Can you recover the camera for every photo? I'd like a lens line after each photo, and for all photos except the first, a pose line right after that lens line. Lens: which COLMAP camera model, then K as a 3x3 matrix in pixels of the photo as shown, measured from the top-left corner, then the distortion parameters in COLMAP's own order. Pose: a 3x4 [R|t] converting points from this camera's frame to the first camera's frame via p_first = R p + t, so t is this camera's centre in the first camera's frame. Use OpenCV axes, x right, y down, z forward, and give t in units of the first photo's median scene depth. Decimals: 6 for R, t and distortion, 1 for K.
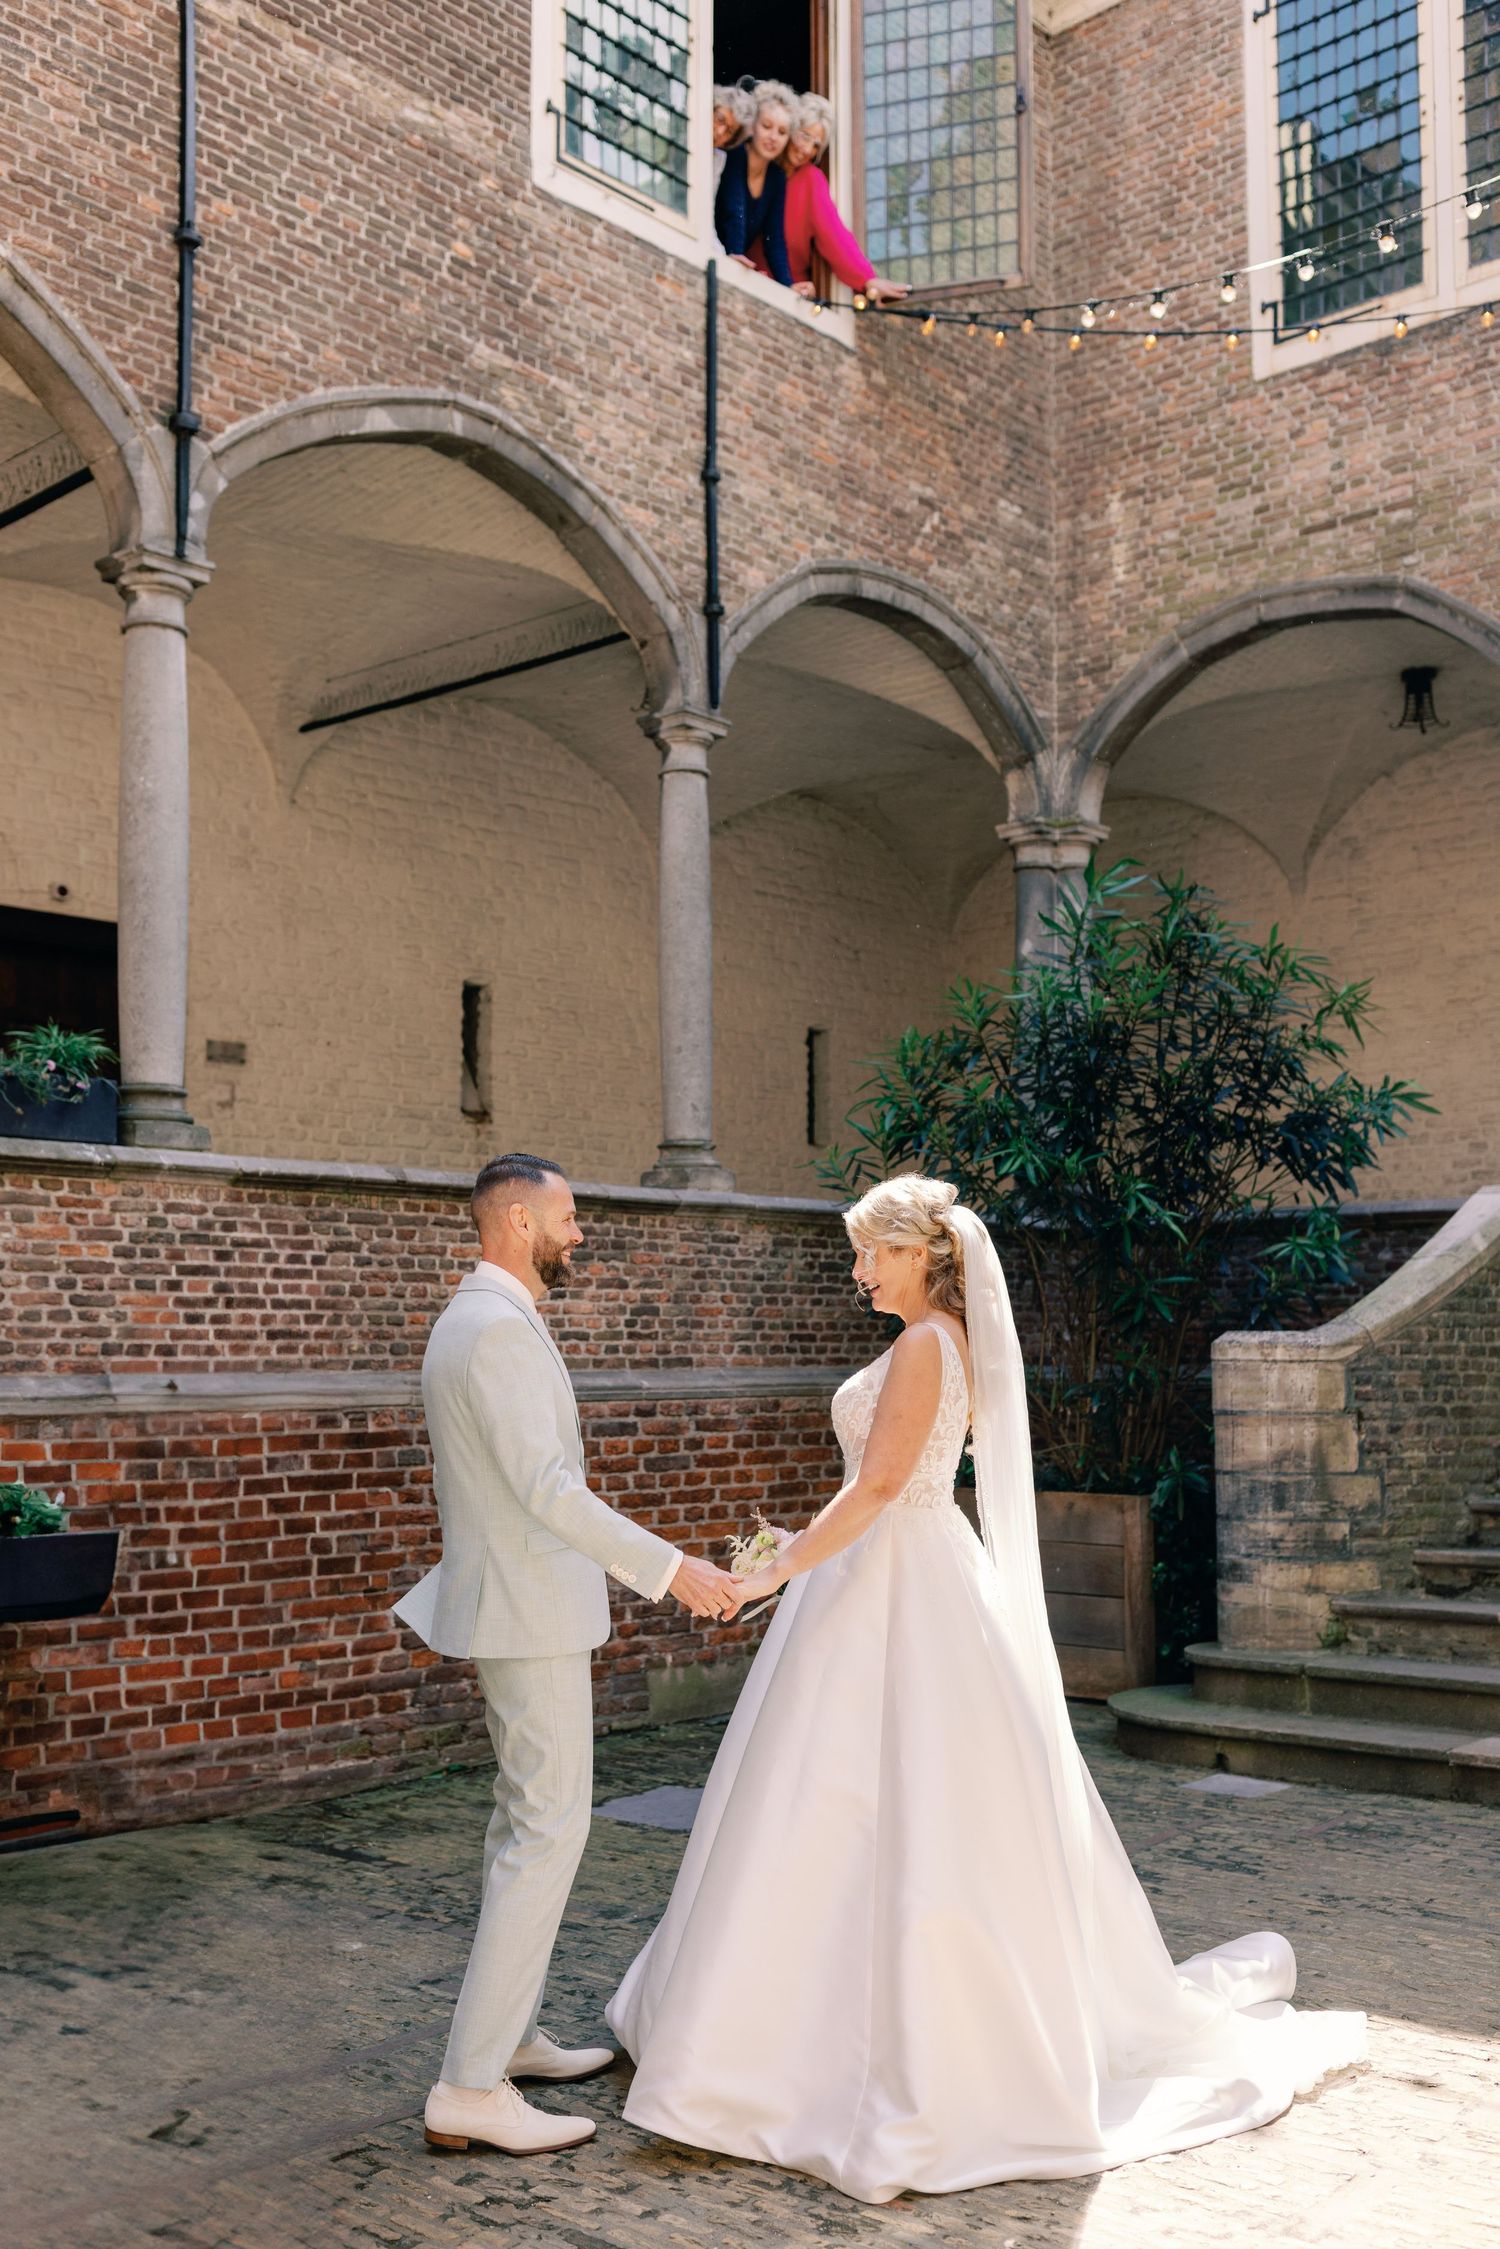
lens RADIAL K [[2325.5, 0, 747.1], [0, 2325.5, 1213.3], [0, 0, 1]] dist [0.020183, -0.026526]
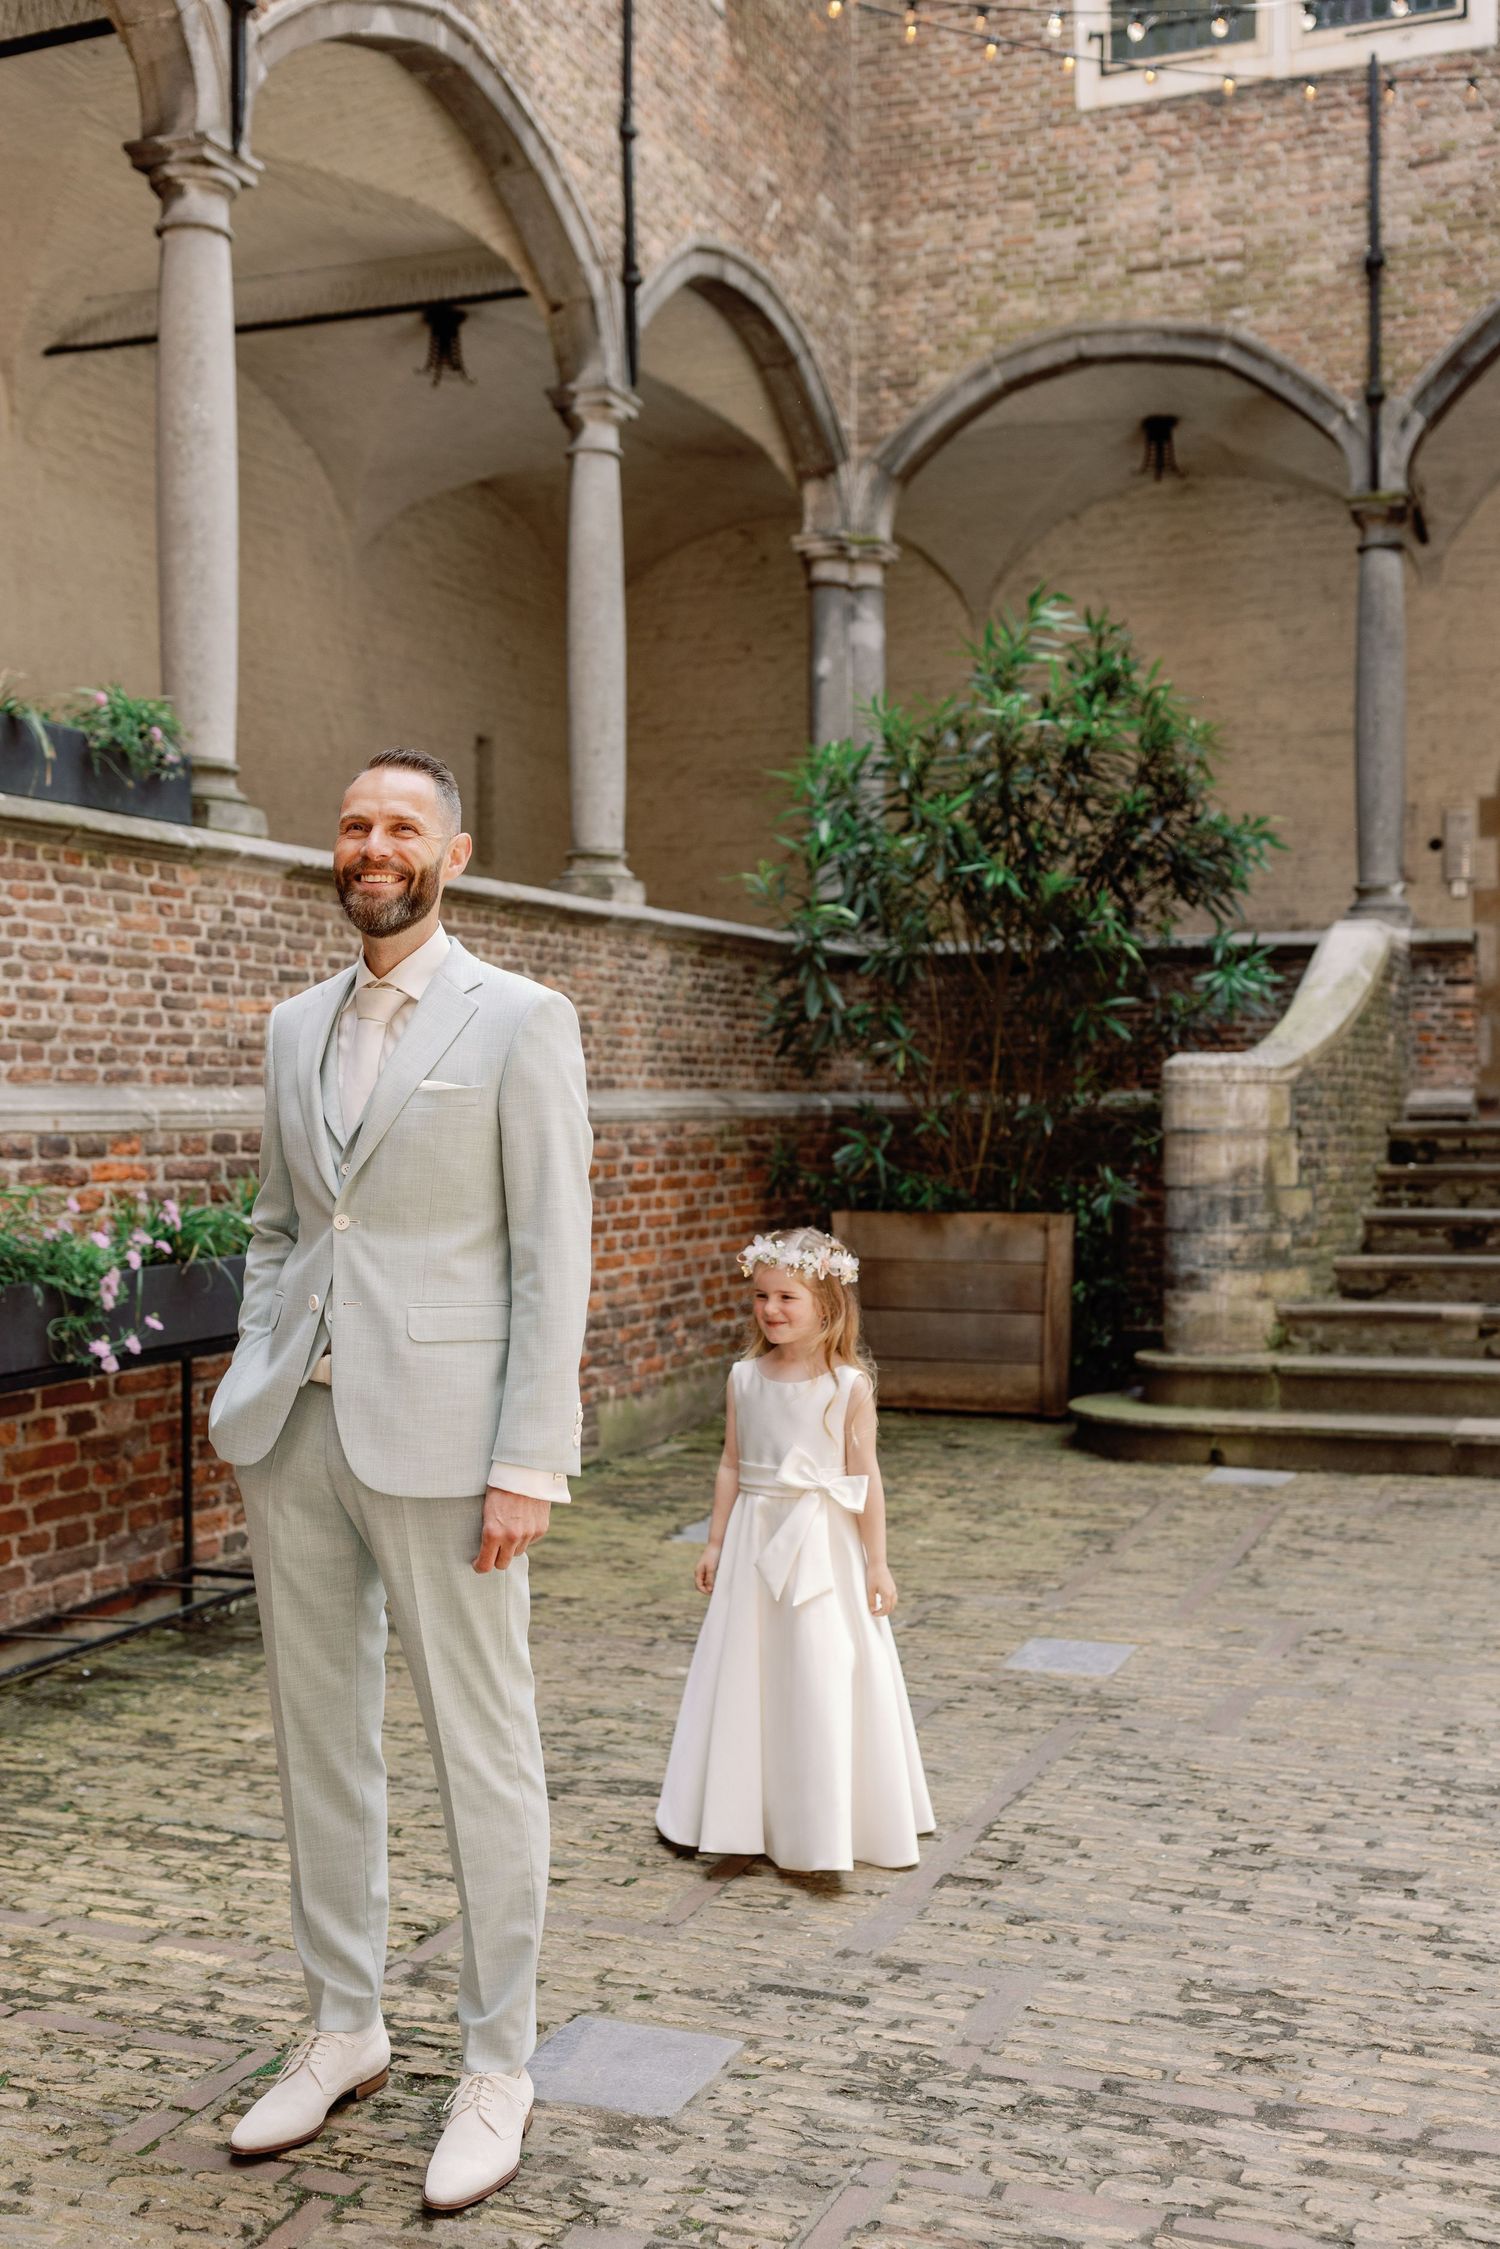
lens RADIAL K [[2513.4, 0, 750.0], [0, 2513.4, 1124.5], [0, 0, 1]] dist [0.029818, -0.055995]
pose [[0.926216, -0.001501, 0.376990, -0.355540], [-0.023364, 0.997841, 0.061374, 0.015867], [-0.376268, -0.065654, 0.924182, 0.026493]]
